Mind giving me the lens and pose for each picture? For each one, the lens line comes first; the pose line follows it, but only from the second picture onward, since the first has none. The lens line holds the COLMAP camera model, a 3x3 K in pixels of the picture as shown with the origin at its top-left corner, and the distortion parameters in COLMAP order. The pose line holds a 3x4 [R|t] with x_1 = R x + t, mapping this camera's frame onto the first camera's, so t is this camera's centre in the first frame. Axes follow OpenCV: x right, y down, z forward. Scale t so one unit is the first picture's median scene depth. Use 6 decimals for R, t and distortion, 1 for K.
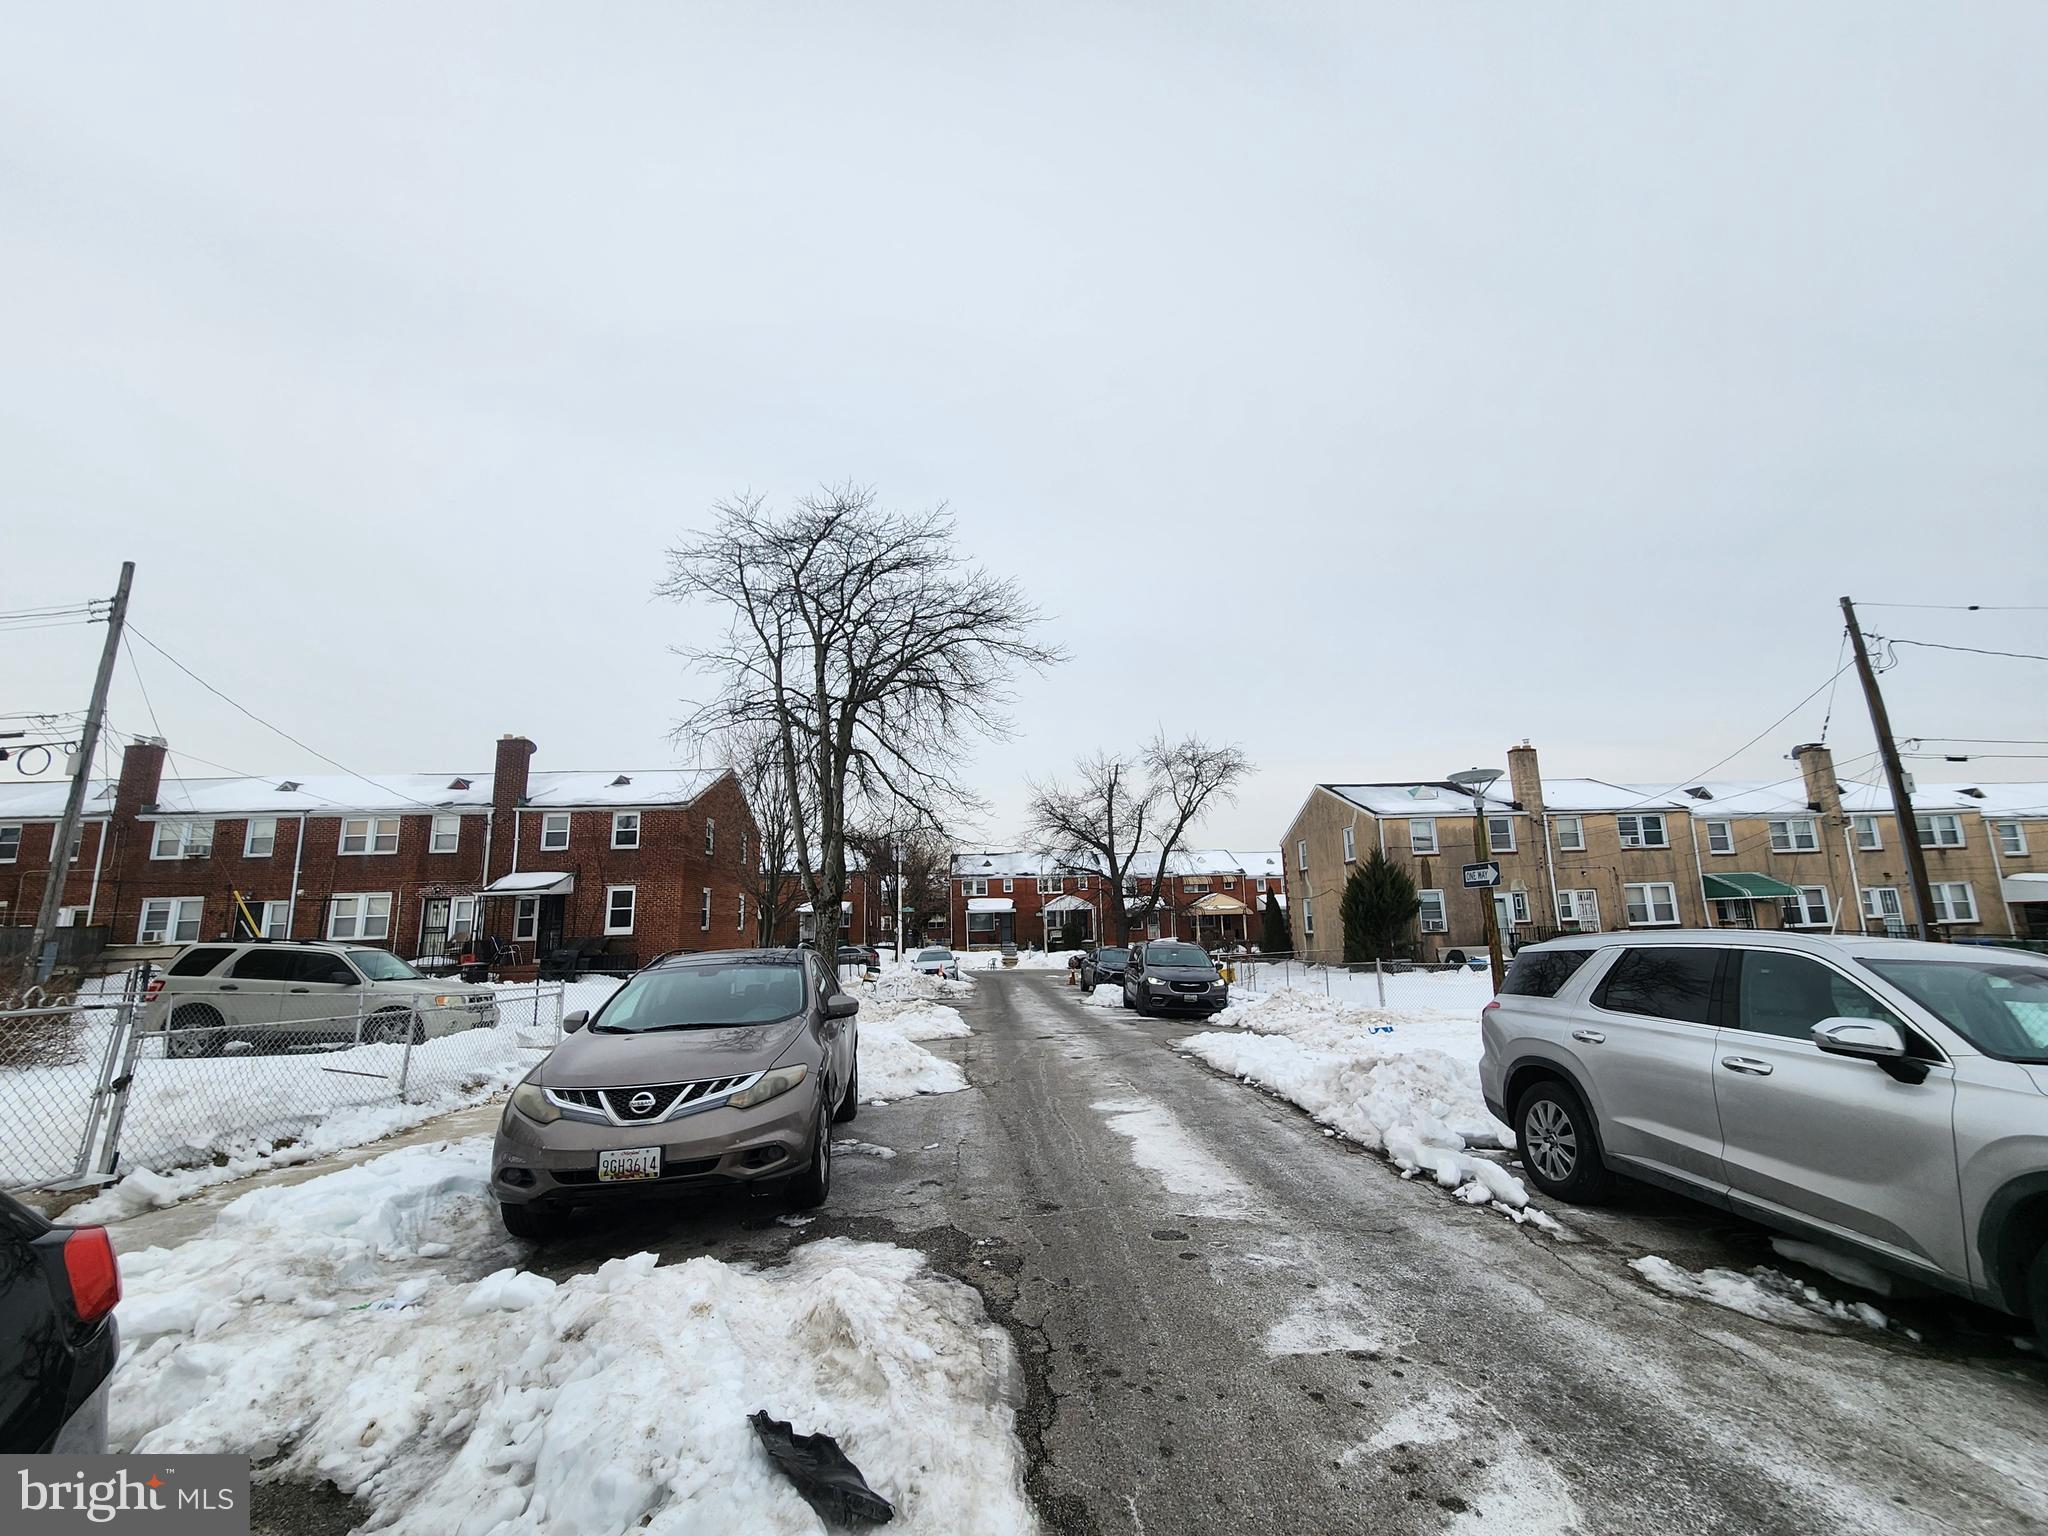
lens RADIAL K [[842.9, 0, 1026.6], [0, 842.9, 766.4], [0, 0, 1]] dist [-0.002336, -0.002893]
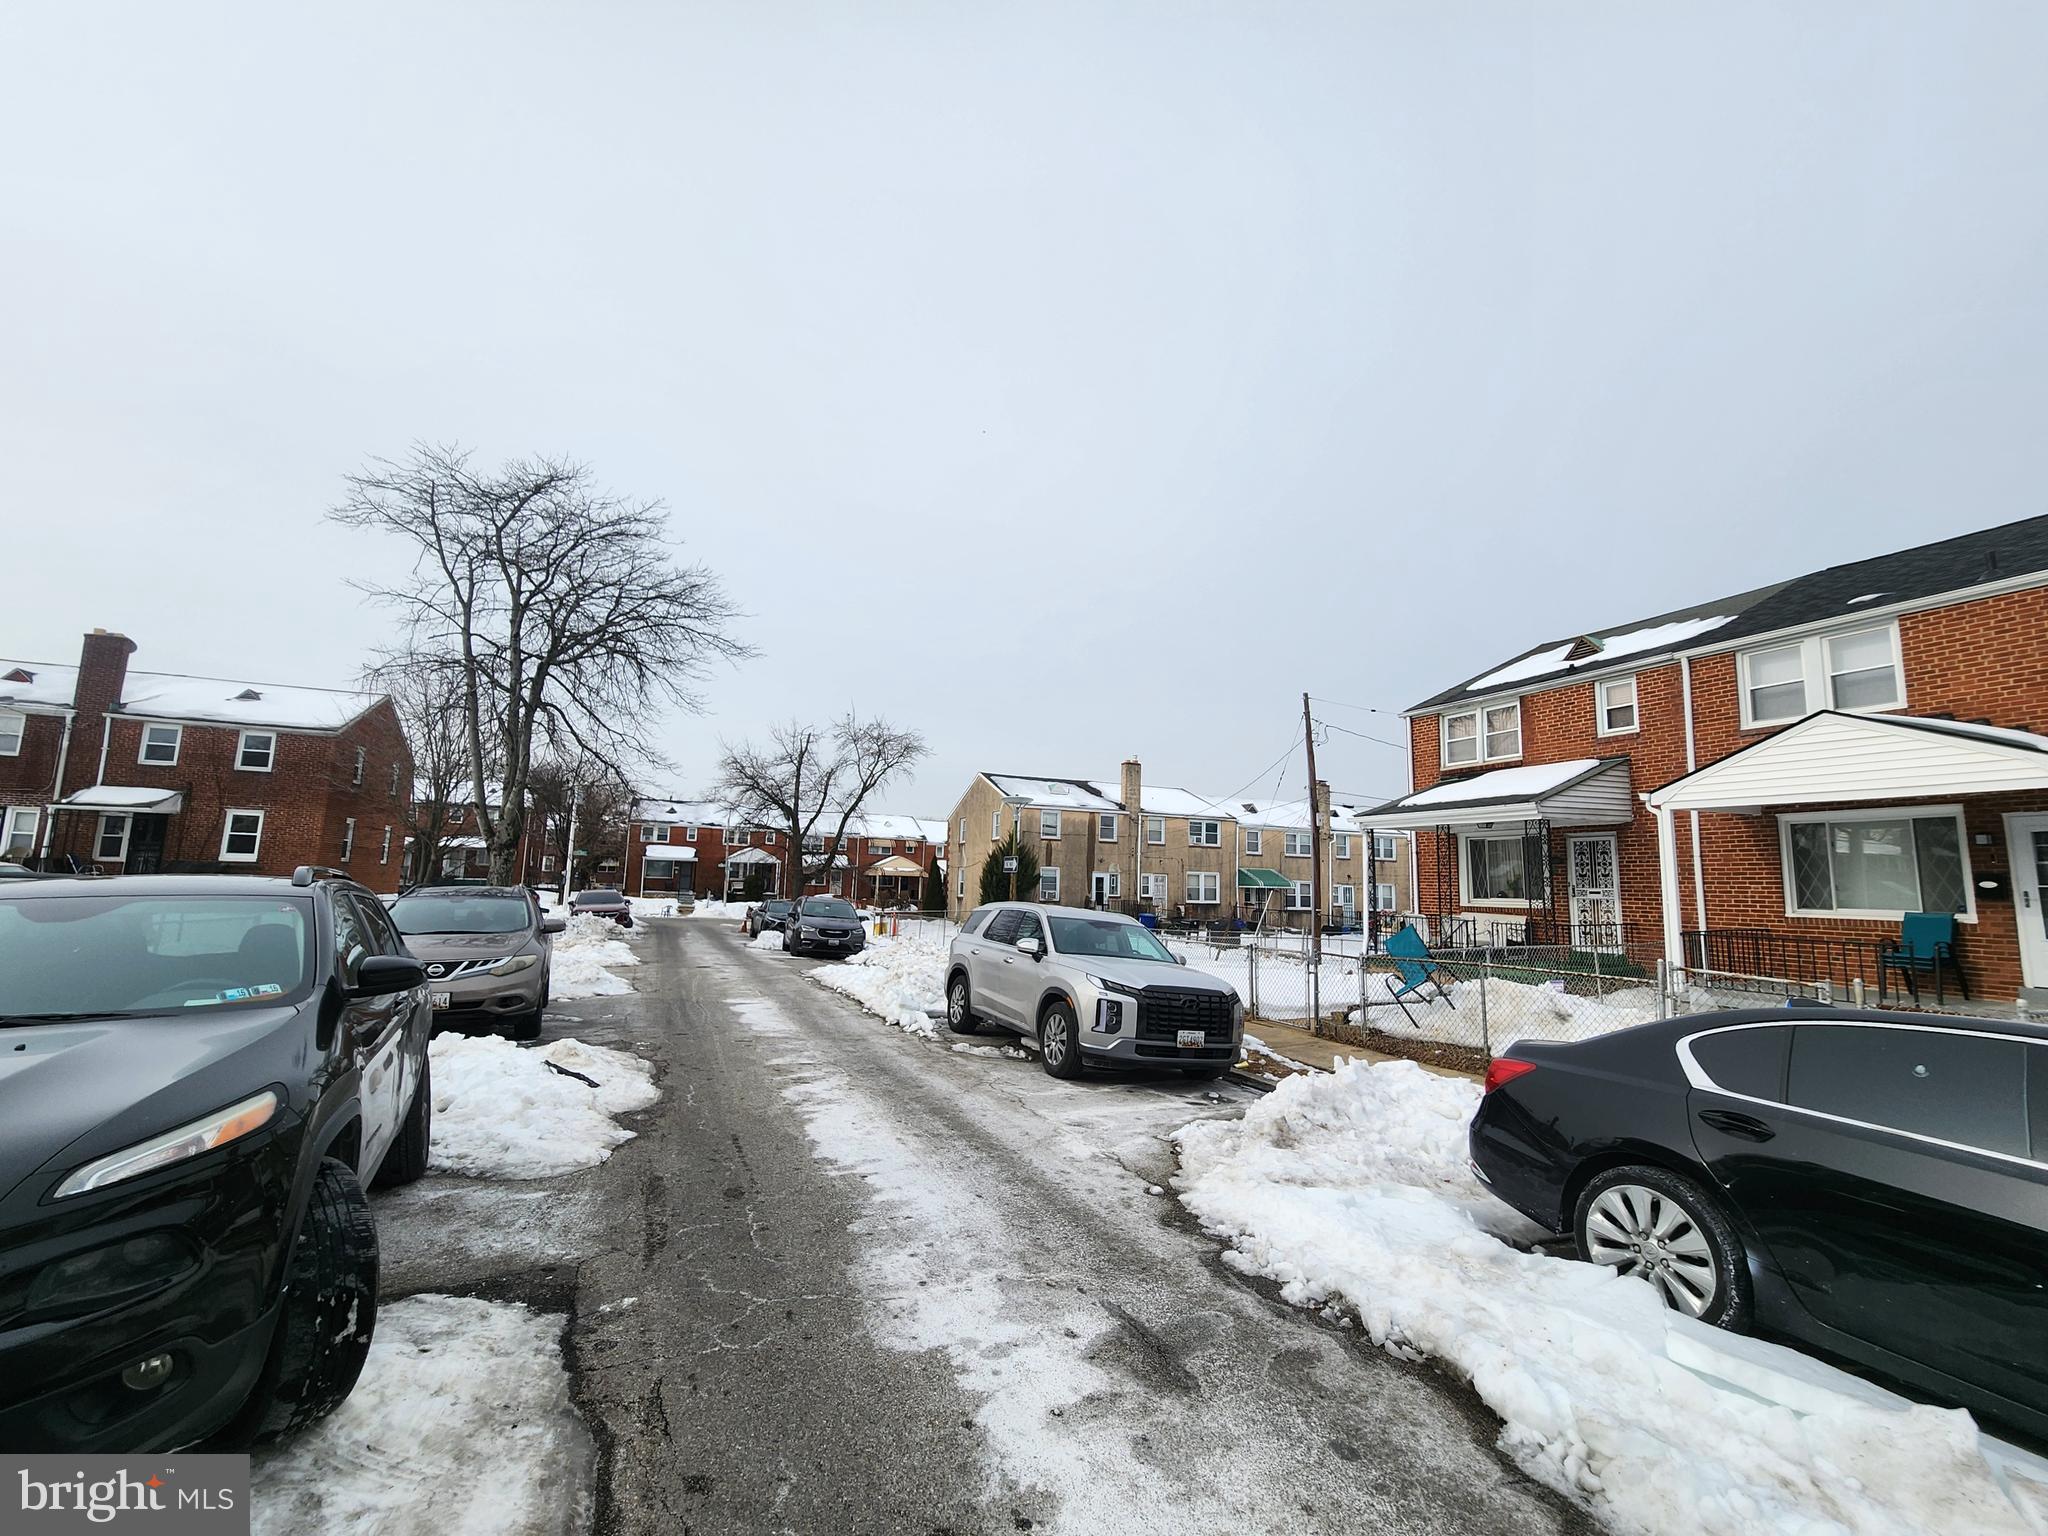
lens RADIAL K [[842.9, 0, 1032.8], [0, 842.9, 775.8], [0, 0, 1]] dist [-0.002336, -0.002893]
pose [[0.933488, 0.098405, 0.344843, 0.009899], [-0.118772, 0.992179, 0.038385, -0.035074], [-0.338369, -0.076790, 0.937875, -0.166397]]
